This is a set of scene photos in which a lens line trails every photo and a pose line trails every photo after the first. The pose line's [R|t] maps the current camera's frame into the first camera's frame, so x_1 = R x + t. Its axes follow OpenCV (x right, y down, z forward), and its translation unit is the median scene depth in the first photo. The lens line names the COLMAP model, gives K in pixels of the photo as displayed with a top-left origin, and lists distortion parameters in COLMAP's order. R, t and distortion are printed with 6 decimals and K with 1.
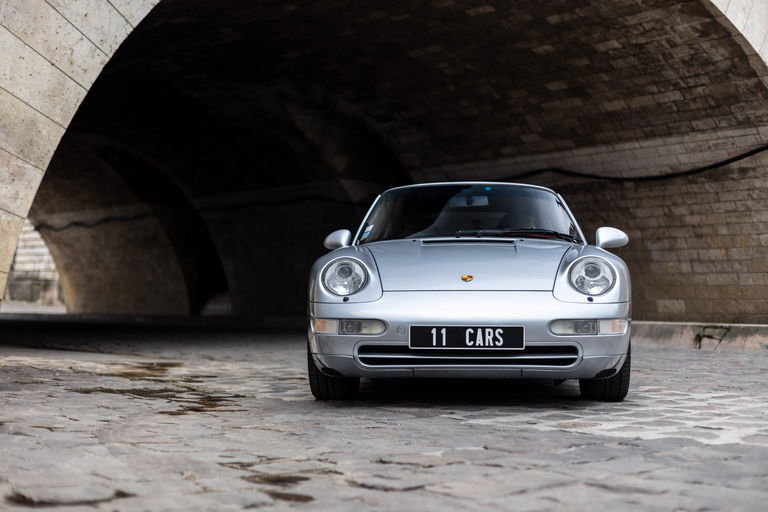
lens RADIAL K [[1169.0, 0, 384.0], [0, 1169.0, 256.0], [0, 0, 1]] dist [0.003629, -0.060531]
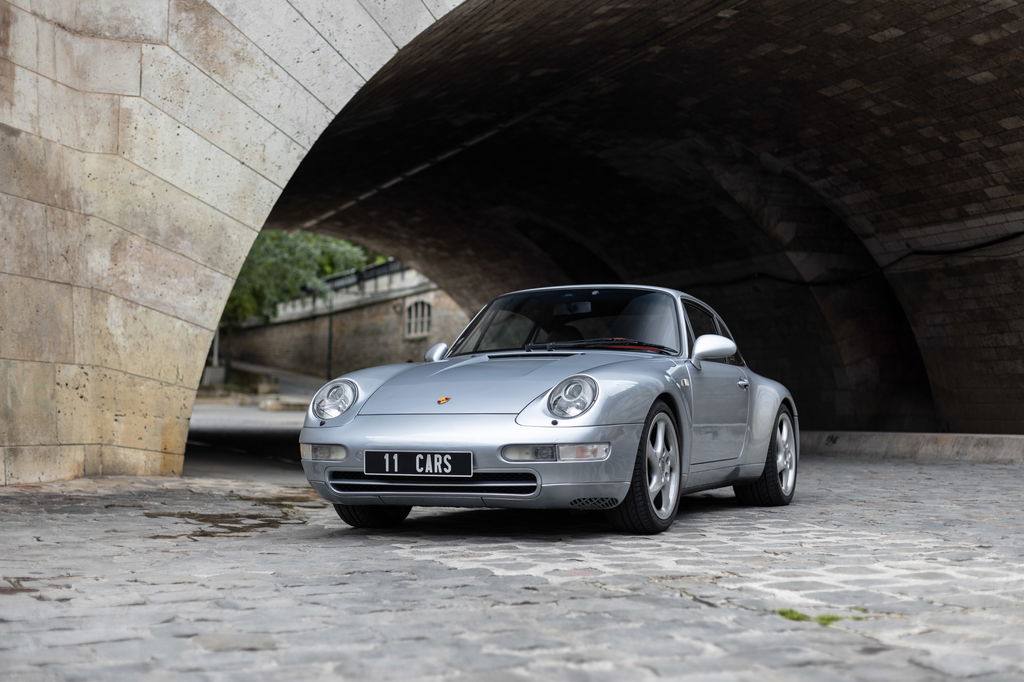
lens RADIAL K [[1558.7, 0, 512.0], [0, 1558.7, 341.0], [0, 0, 1]] dist [0.003629, -0.060531]
pose [[0.947887, -0.021334, -0.317891, 0.301615], [0.020605, 0.999772, -0.005658, -0.011826], [0.317939, -0.001187, 0.948110, -0.099235]]
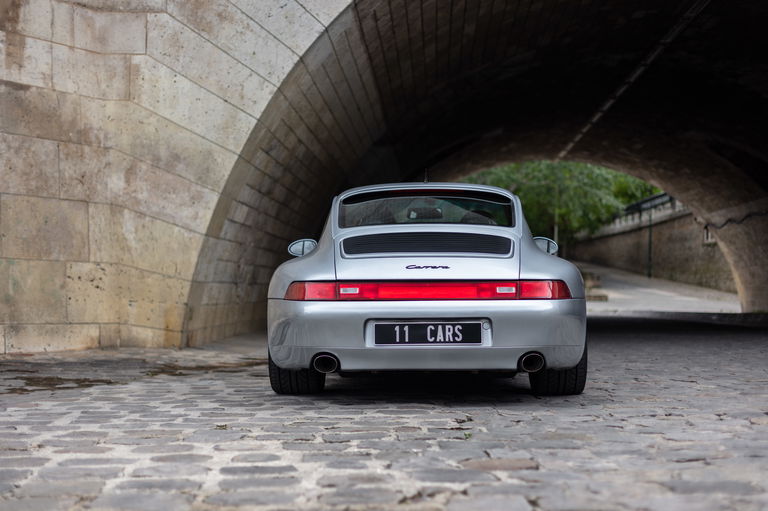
lens RADIAL K [[1169.0, 0, 384.0], [0, 1169.0, 255.5], [0, 0, 1]] dist [0.003629, -0.060531]
pose [[0.760248, -0.035533, -0.648661, 0.575092], [0.036860, 0.999254, -0.011538, 0.009000], [0.648587, -0.015138, 0.760990, 0.210520]]
